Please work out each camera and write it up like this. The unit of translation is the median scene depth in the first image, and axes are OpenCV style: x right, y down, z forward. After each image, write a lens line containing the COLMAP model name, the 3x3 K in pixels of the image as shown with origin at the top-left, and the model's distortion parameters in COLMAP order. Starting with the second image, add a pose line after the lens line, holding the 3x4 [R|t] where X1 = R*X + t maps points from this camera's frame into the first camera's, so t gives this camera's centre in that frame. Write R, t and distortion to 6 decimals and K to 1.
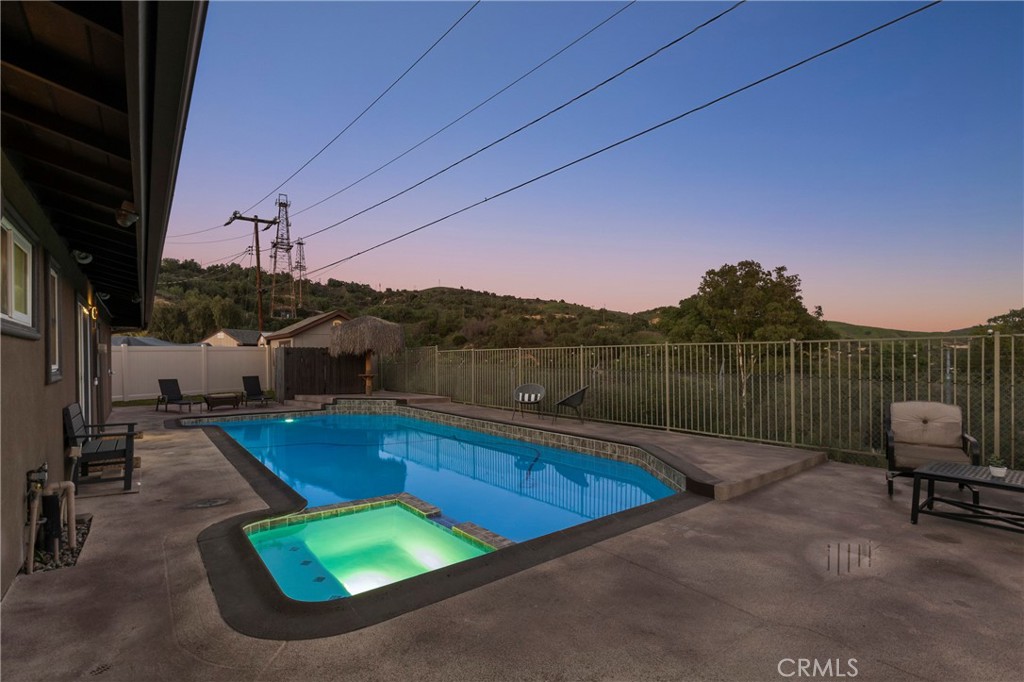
lens RADIAL K [[477.0, 0, 506.7], [0, 477.0, 374.8], [0, 0, 1]] dist [-0.027587, 0.016746]
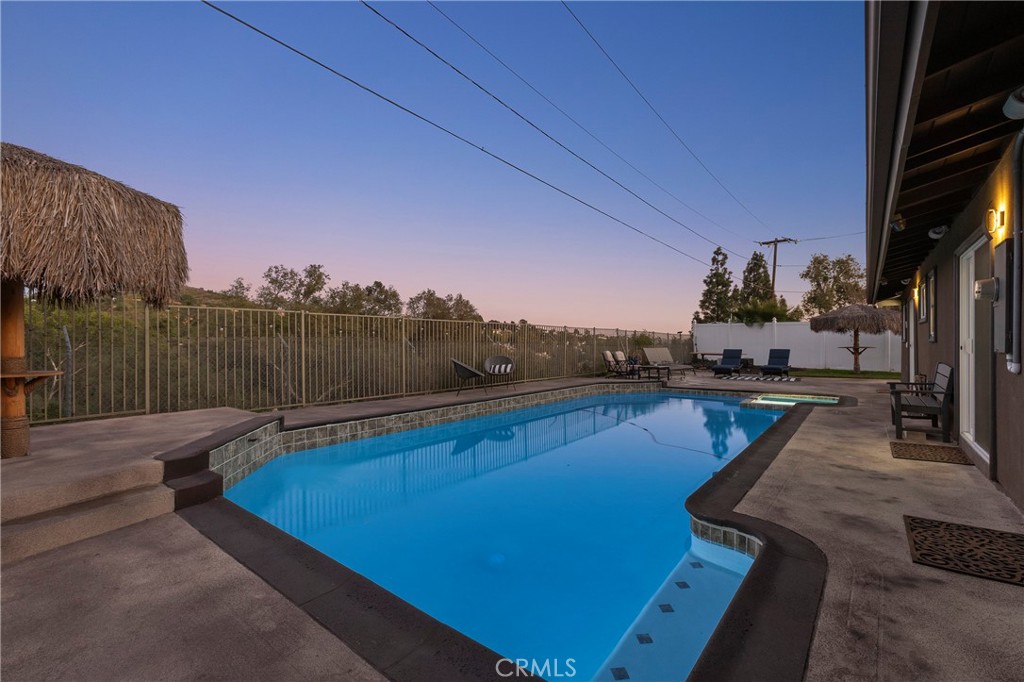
lens RADIAL K [[461.2, 0, 512.0], [0, 461.2, 341.0], [0, 0, 1]] dist [0.000299, 0.000005]
pose [[-0.225486, -0.007488, 0.974218, -0.208061], [0.026155, 0.999564, 0.013736, -0.005910], [-0.973895, 0.028578, -0.225192, 0.268653]]
